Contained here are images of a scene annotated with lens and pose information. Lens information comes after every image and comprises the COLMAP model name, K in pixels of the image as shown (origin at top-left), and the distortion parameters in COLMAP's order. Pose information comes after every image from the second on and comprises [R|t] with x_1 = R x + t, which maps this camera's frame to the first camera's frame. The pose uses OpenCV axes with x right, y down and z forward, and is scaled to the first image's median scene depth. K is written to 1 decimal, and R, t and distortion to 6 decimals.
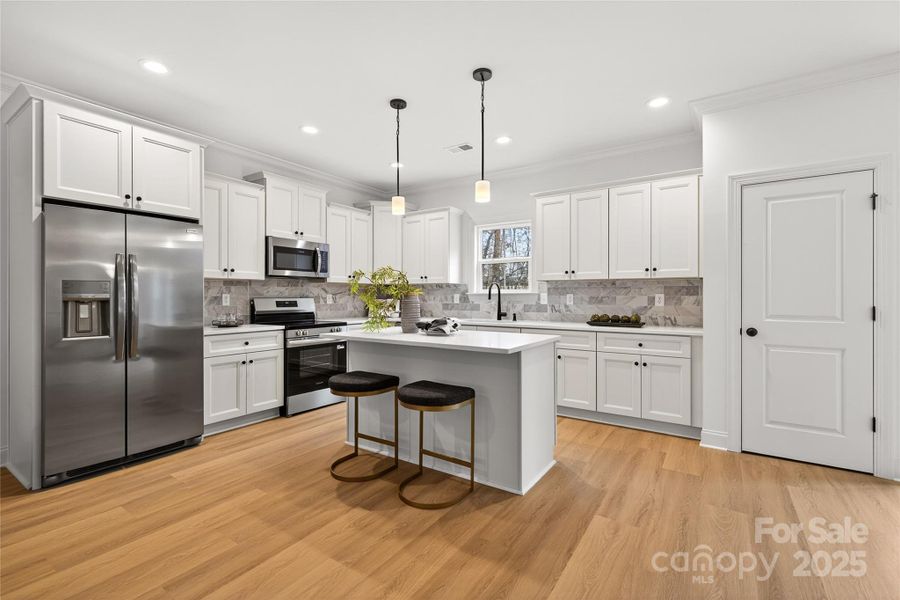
lens RADIAL K [[401.8, 0, 449.9], [0, 401.8, 296.9], [0, 0, 1]] dist [0.003942, -0.000079]
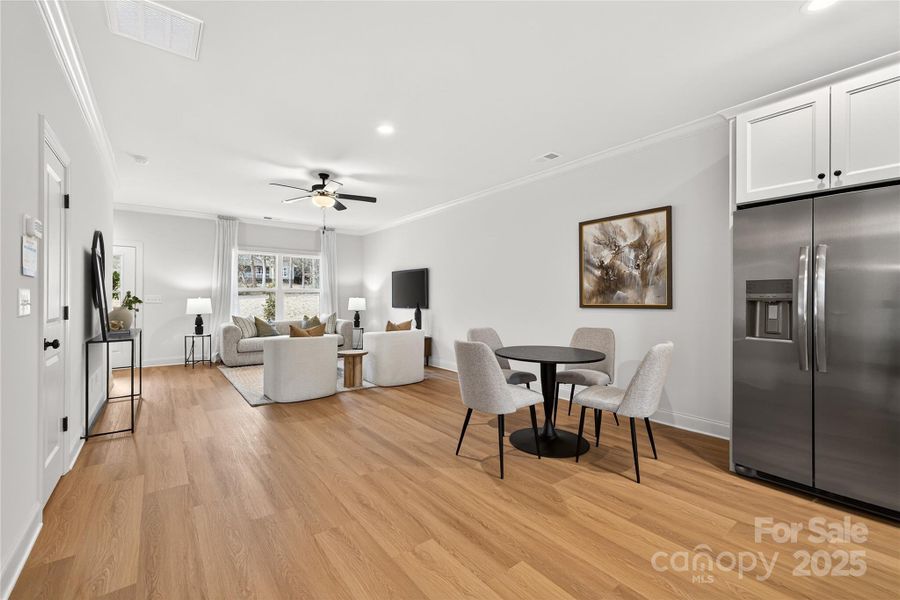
lens RADIAL K [[379.8, 0, 449.7], [0, 379.8, 297.5], [0, 0, 1]] dist [0.001264, 0.000626]
pose [[-0.319282, -0.000141, -0.947660, 0.162446], [-0.002229, 0.999997, 0.000603, 0.001715], [0.947657, 0.002305, -0.319281, 0.461742]]
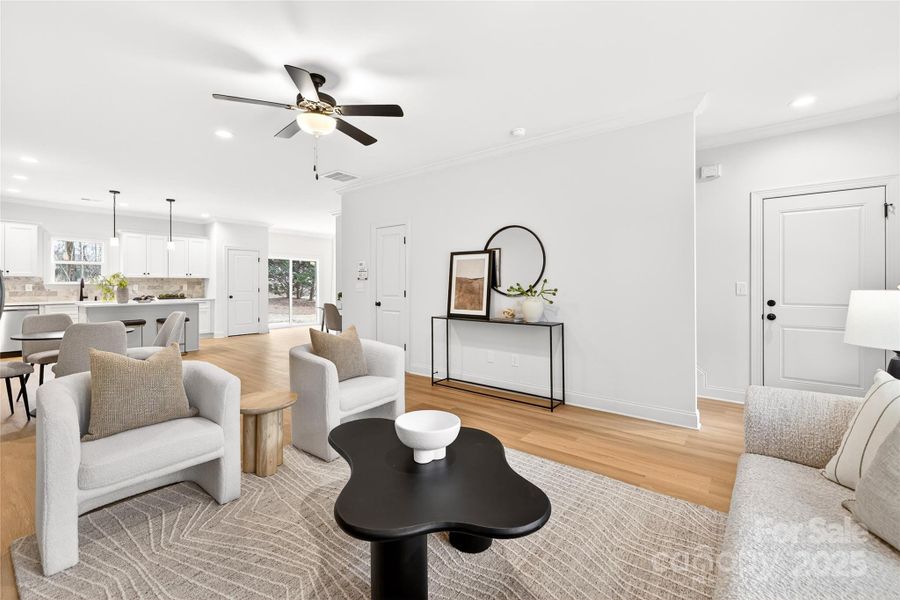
lens RADIAL K [[379.8, 0, 454.2], [0, 379.8, 284.7], [0, 0, 1]] dist [0.001264, 0.000626]
pose [[0.064132, 0.000427, 0.997941, -1.946039], [0.003909, 0.999992, -0.000679, 0.001547], [-0.997934, 0.003945, 0.064130, -0.855633]]
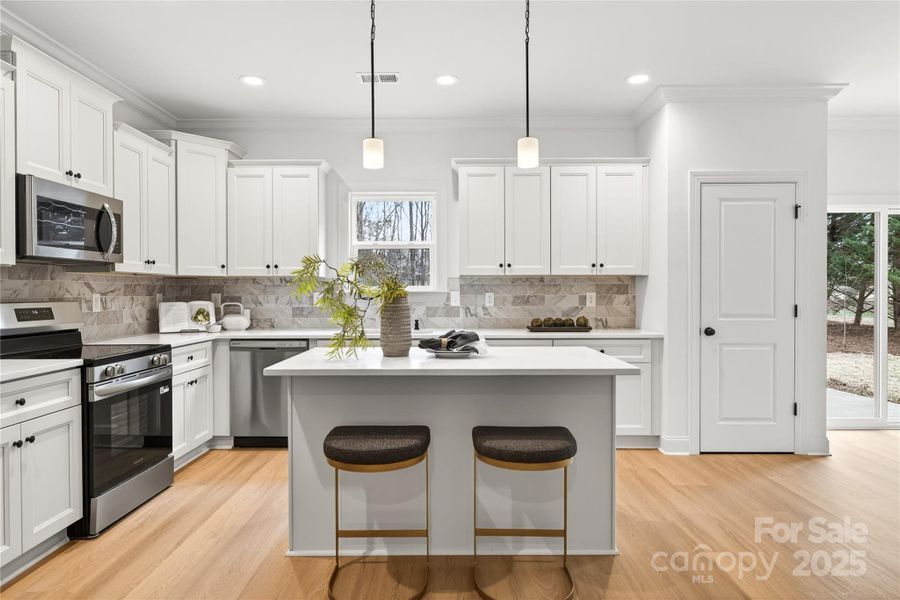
lens RADIAL K [[538.3, 0, 446.5], [0, 538.3, 297.4], [0, 0, 1]] dist [-0.001571, 0.003298]
pose [[0.833097, -0.007487, 0.553076, -0.494778], [0.003037, 0.999955, 0.008961, -0.010855], [-0.553119, -0.005786, 0.833082, 0.235932]]
